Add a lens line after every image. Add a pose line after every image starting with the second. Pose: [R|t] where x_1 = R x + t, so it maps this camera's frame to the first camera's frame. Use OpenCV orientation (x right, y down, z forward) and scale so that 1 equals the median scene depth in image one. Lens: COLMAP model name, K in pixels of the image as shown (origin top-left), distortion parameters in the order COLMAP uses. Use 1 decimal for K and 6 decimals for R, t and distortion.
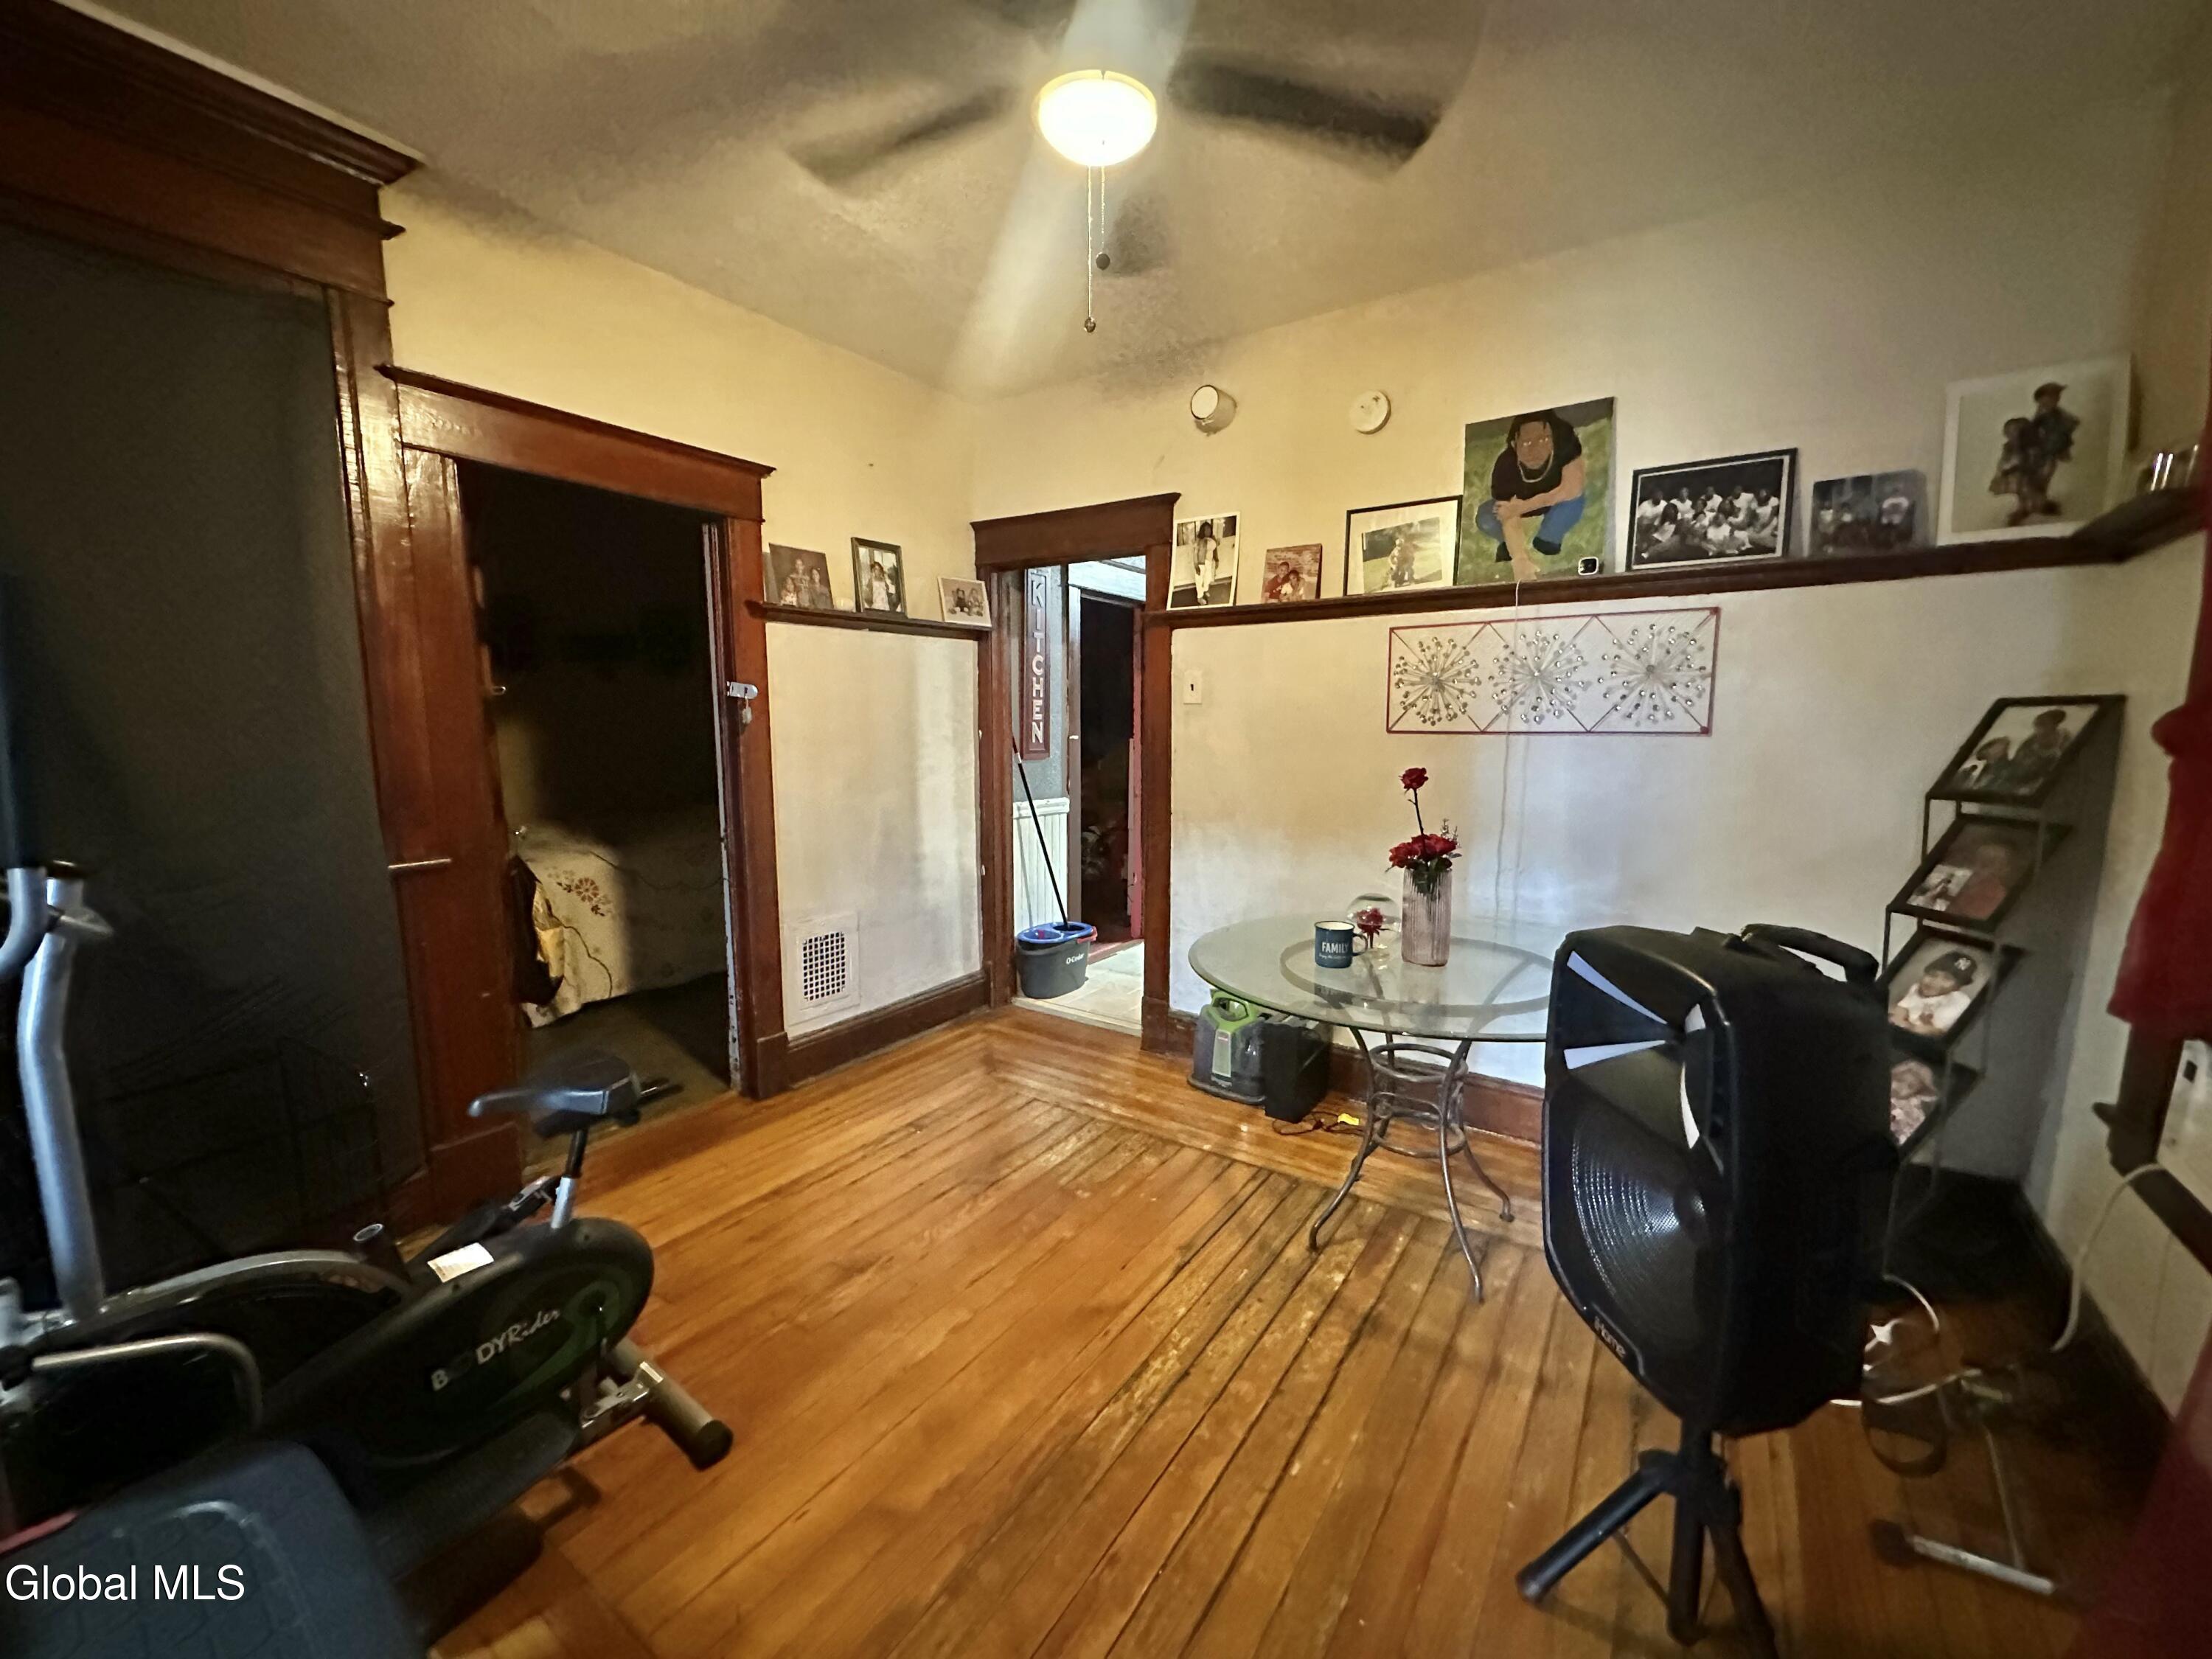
lens RADIAL K [[884.7, 0, 1106.0], [0, 884.7, 829.5], [0, 0, 1]] dist [-0.000457, -0.000045]
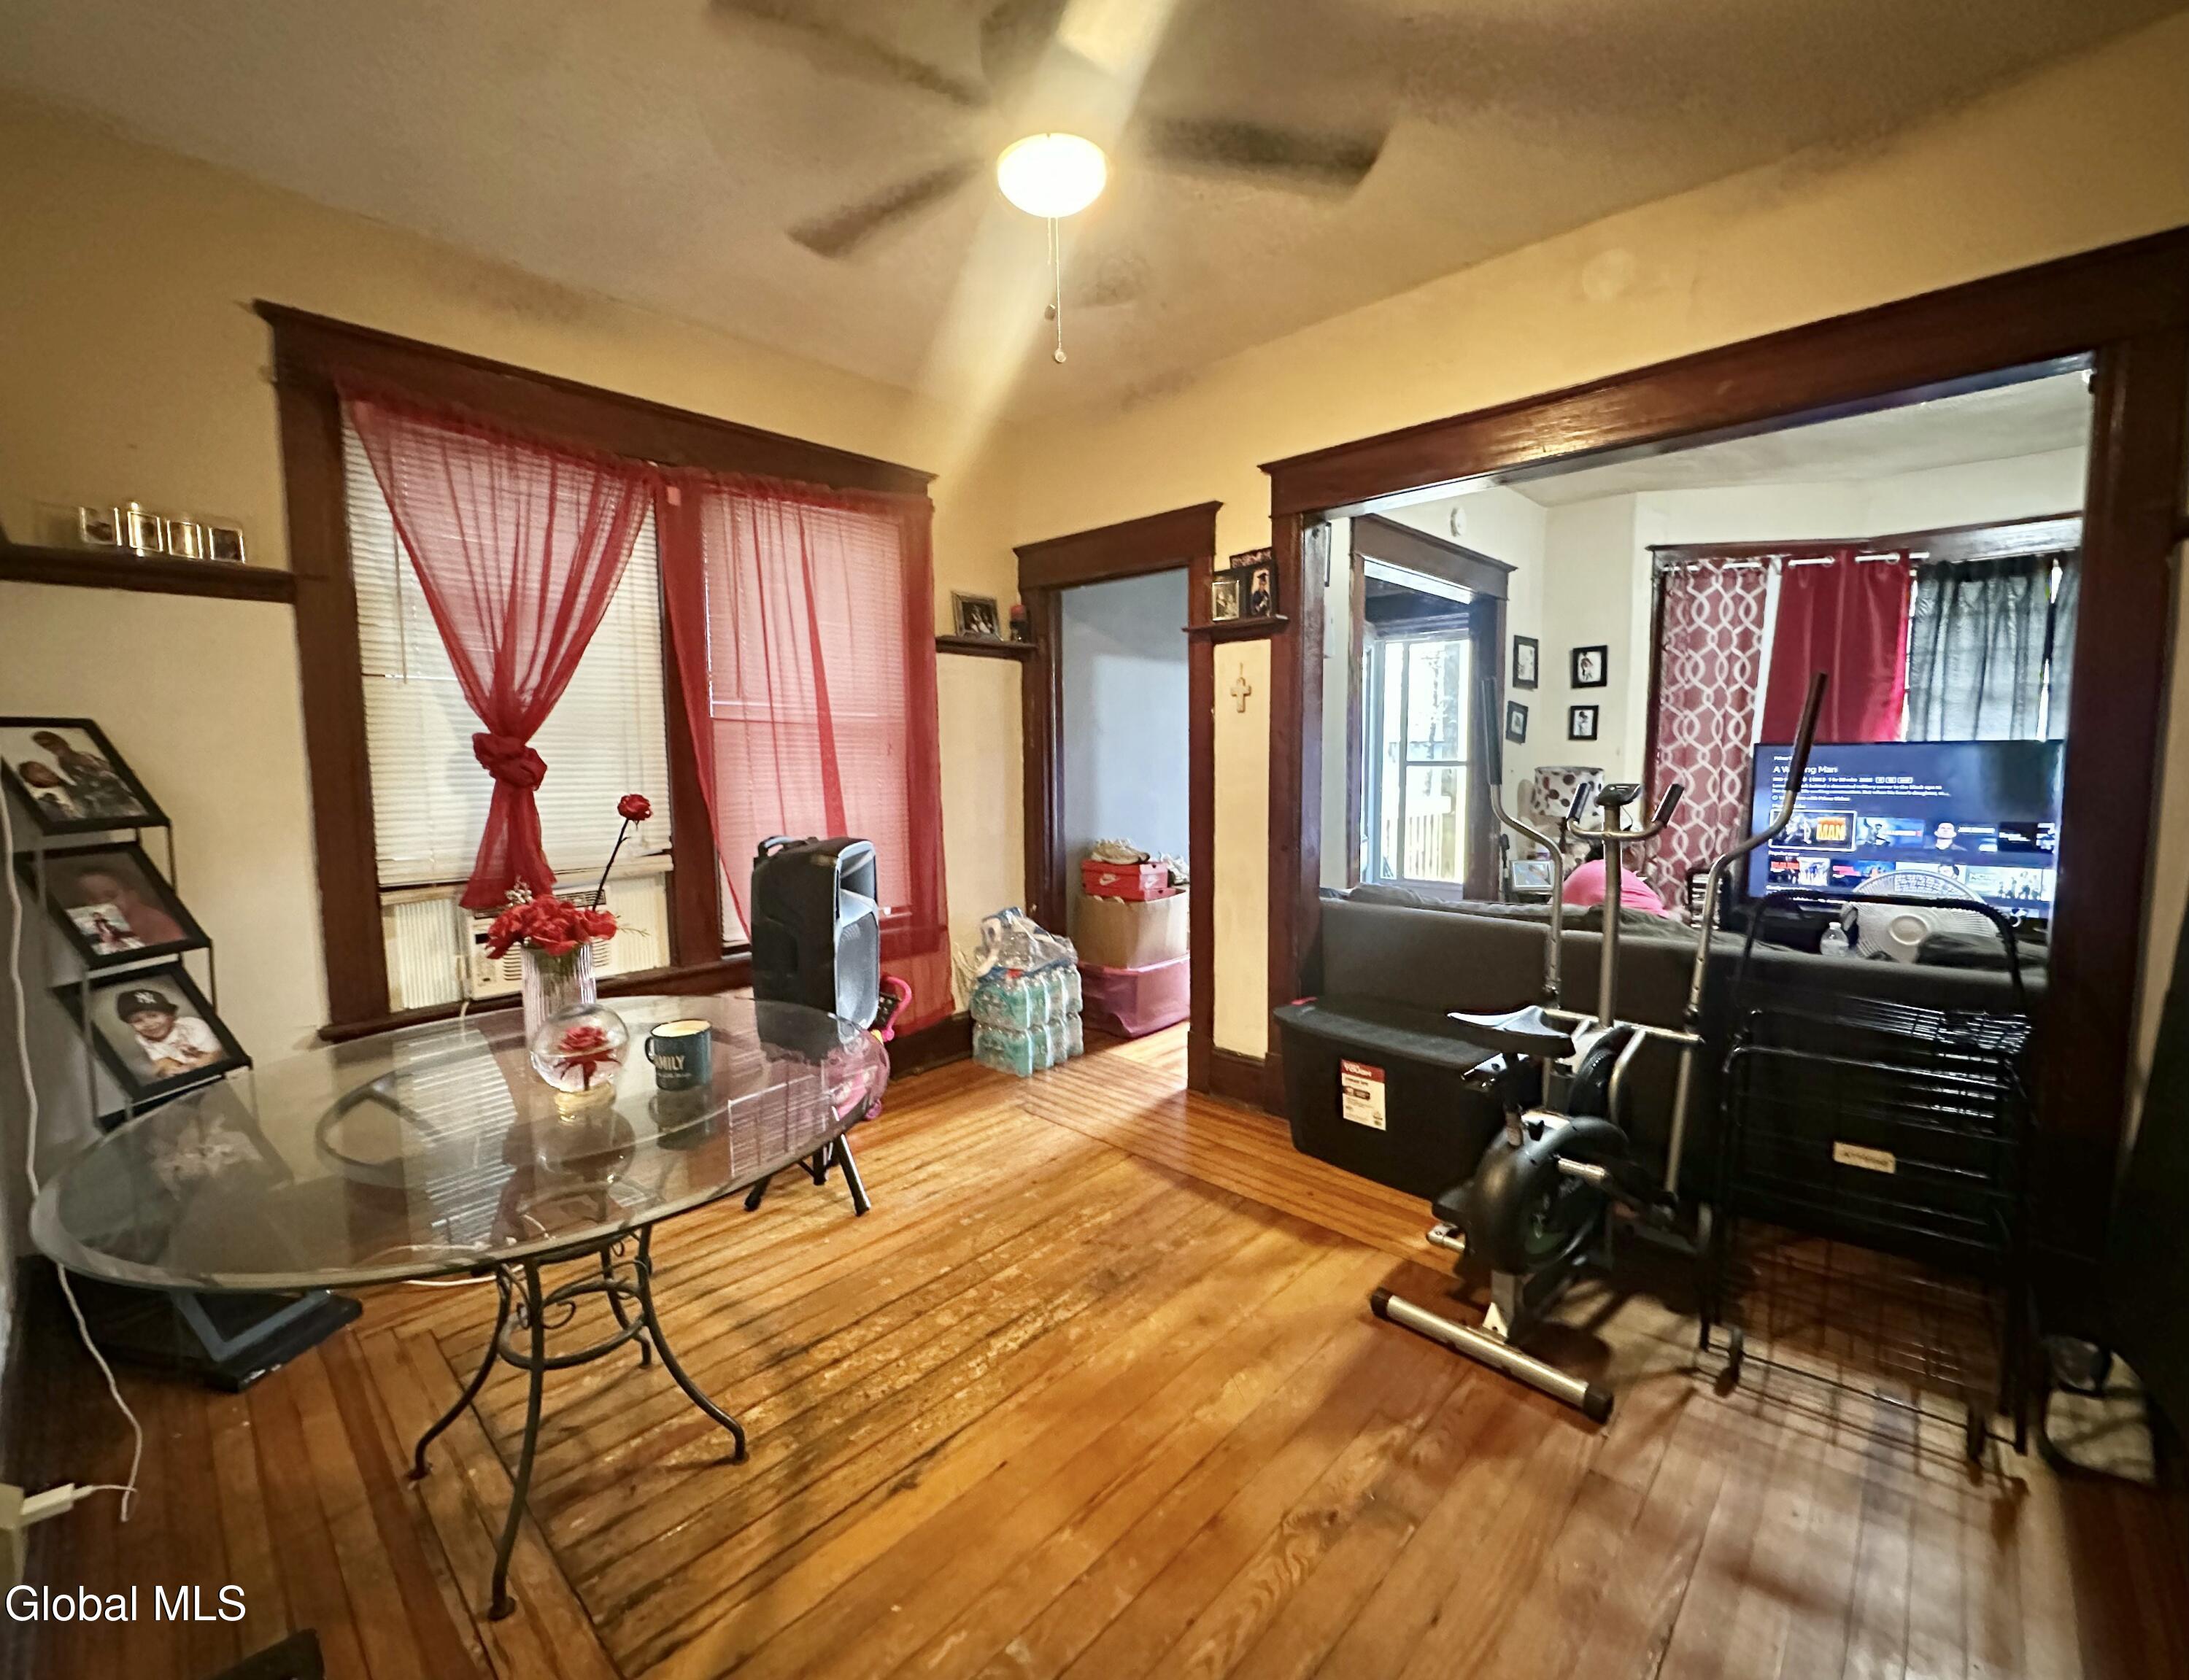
lens RADIAL K [[927.2, 0, 1094.5], [0, 927.2, 840.0], [0, 0, 1]] dist [0.001670, 0.000235]
pose [[-0.986643, -0.009310, 0.162628, -0.212961], [0.027946, 0.973890, 0.225295, -0.227440], [-0.160480, 0.226831, -0.960622, 1.908299]]
